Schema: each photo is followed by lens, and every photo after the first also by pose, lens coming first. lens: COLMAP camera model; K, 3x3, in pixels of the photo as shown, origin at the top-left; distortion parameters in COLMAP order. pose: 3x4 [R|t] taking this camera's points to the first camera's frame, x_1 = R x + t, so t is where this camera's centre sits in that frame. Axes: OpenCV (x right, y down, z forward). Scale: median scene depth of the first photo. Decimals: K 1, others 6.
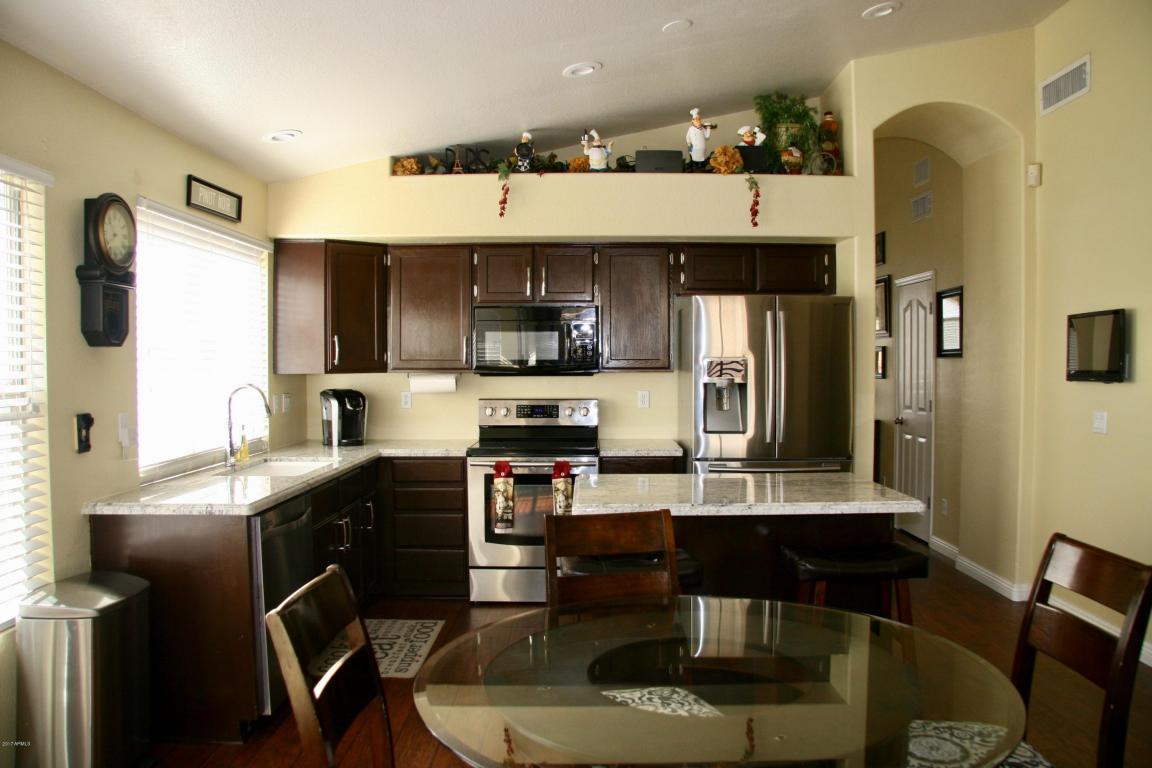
lens RADIAL K [[899.6, 0, 576.0], [0, 899.6, 384.0], [0, 0, 1]] dist [-0.187386, 0.144489]
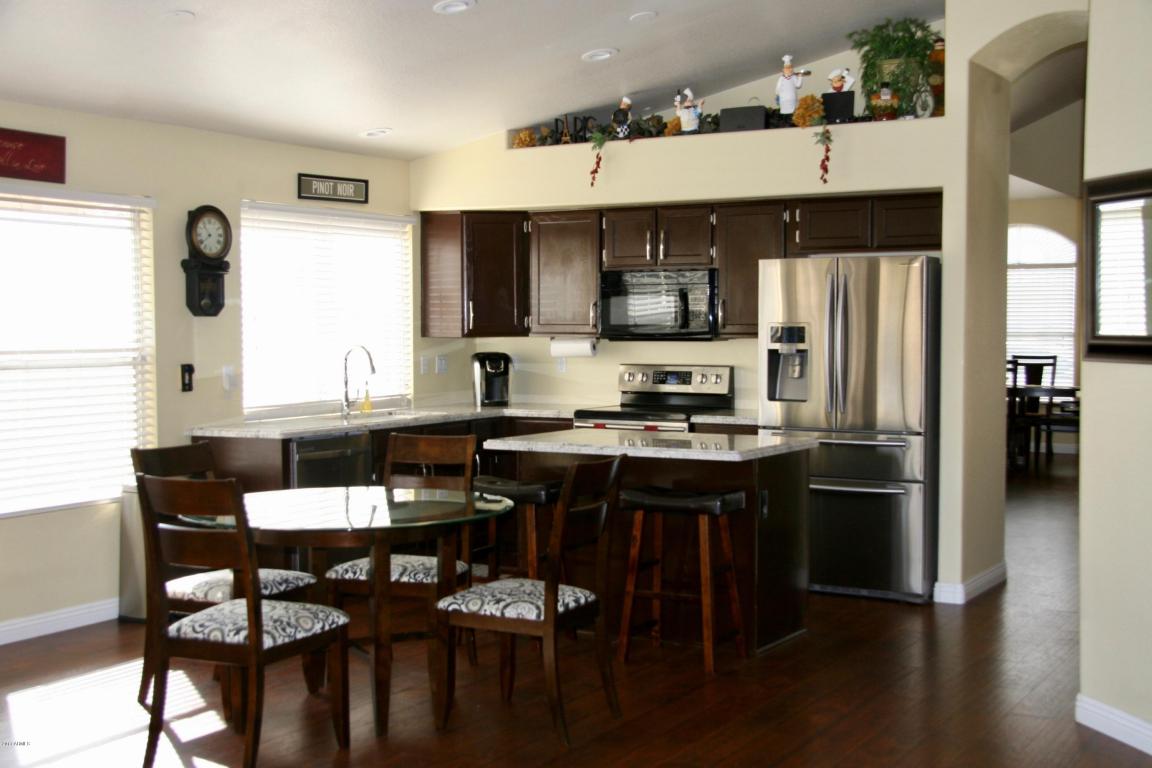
lens RADIAL K [[1550.7, 0, 575.2], [0, 1550.7, 417.0], [0, 0, 1]] dist [0.021631, 0.033076]
pose [[0.856755, 0.031808, -0.514741, 0.808213], [-0.011859, 0.999047, 0.041996, 0.004140], [0.515587, -0.029876, 0.856316, -0.540411]]
